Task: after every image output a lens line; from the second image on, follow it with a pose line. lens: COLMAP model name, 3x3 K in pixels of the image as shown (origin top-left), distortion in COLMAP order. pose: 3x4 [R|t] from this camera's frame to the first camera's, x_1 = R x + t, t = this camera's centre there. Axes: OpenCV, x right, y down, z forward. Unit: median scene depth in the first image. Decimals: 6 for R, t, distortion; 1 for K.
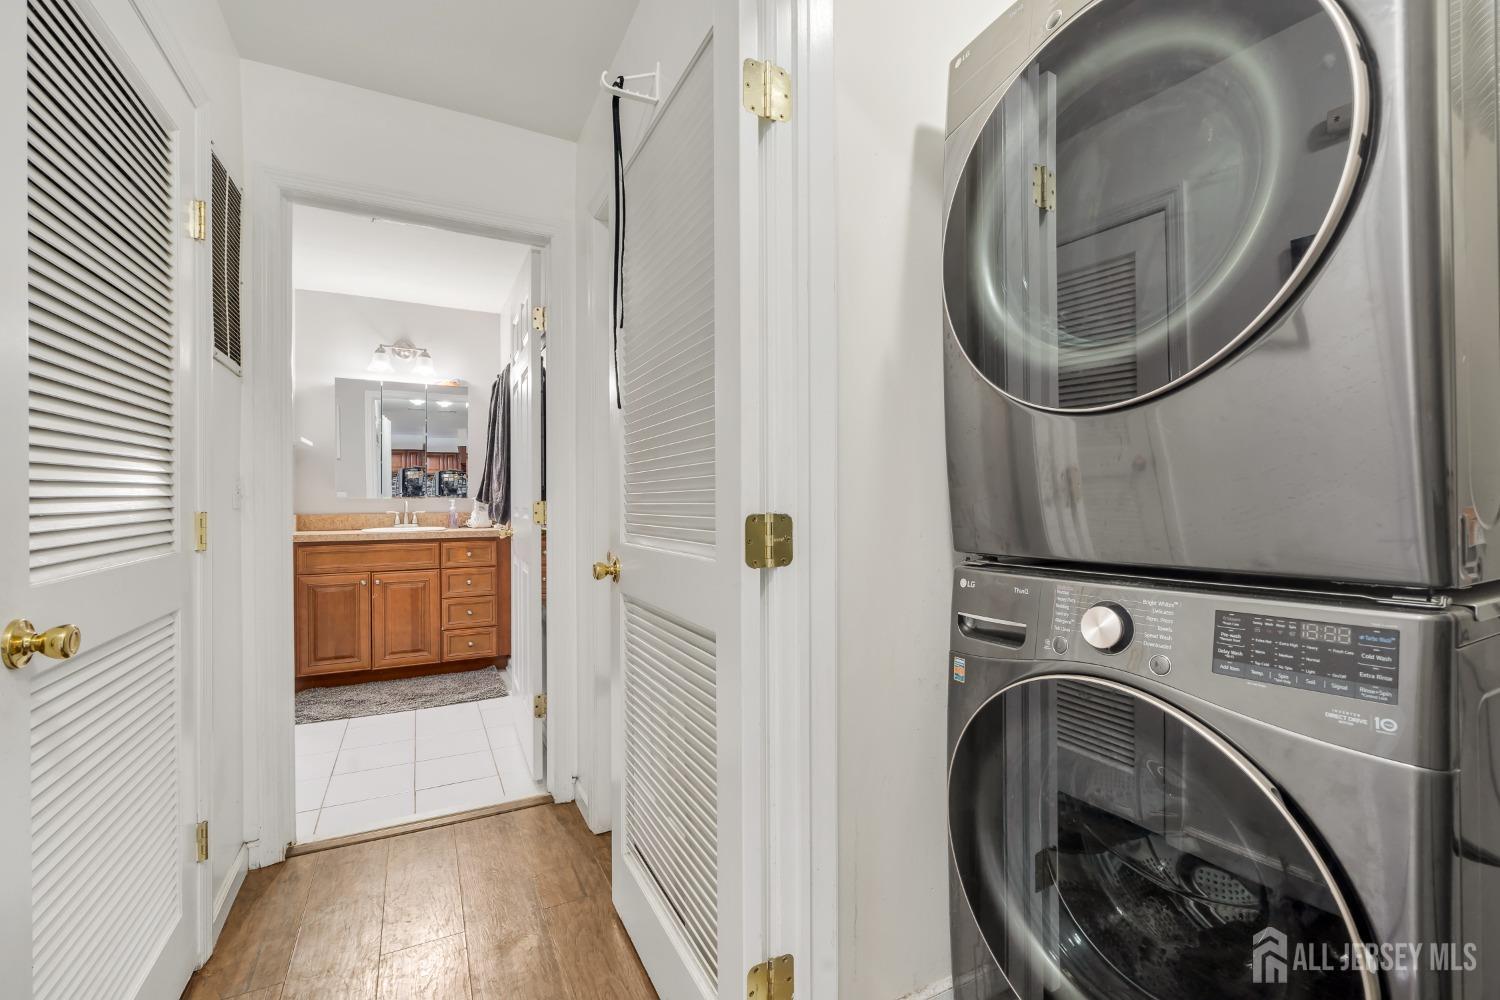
lens RADIAL K [[625.4, 0, 745.7], [0, 625.4, 506.4], [0, 0, 1]] dist [-0.001301, -0.000187]
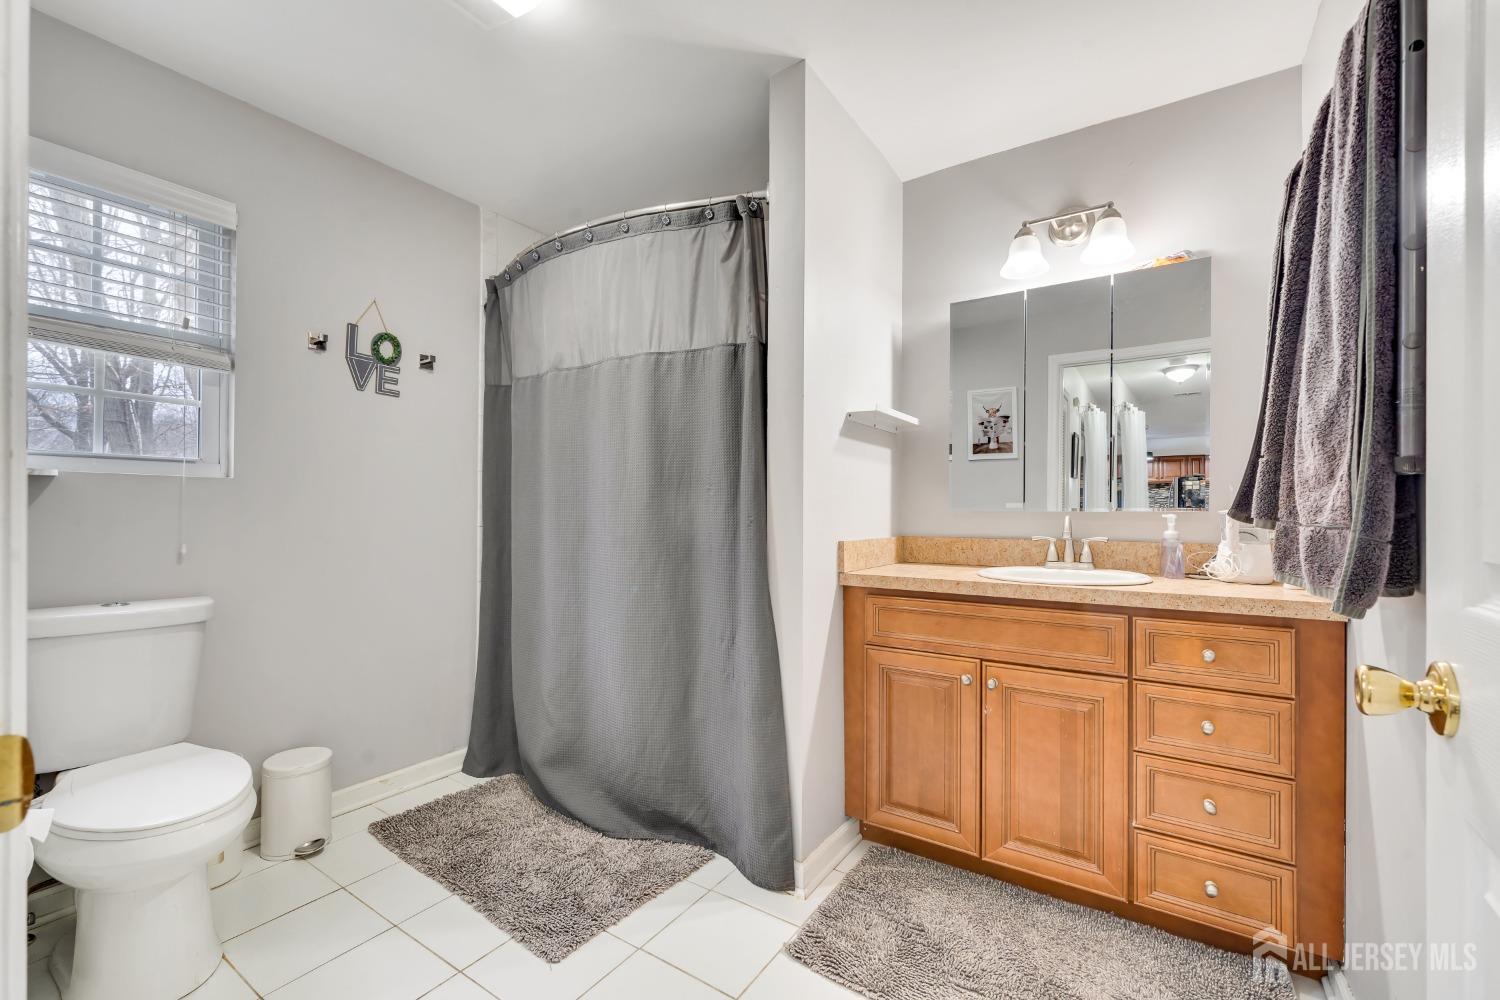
lens RADIAL K [[625.4, 0, 745.7], [0, 625.4, 506.4], [0, 0, 1]] dist [-0.001301, -0.000187]
pose [[0.479408, -0.002401, -0.877589, -0.243649], [-0.016437, 0.999796, -0.011714, -0.006807], [0.877438, 0.020040, 0.479270, 0.570202]]
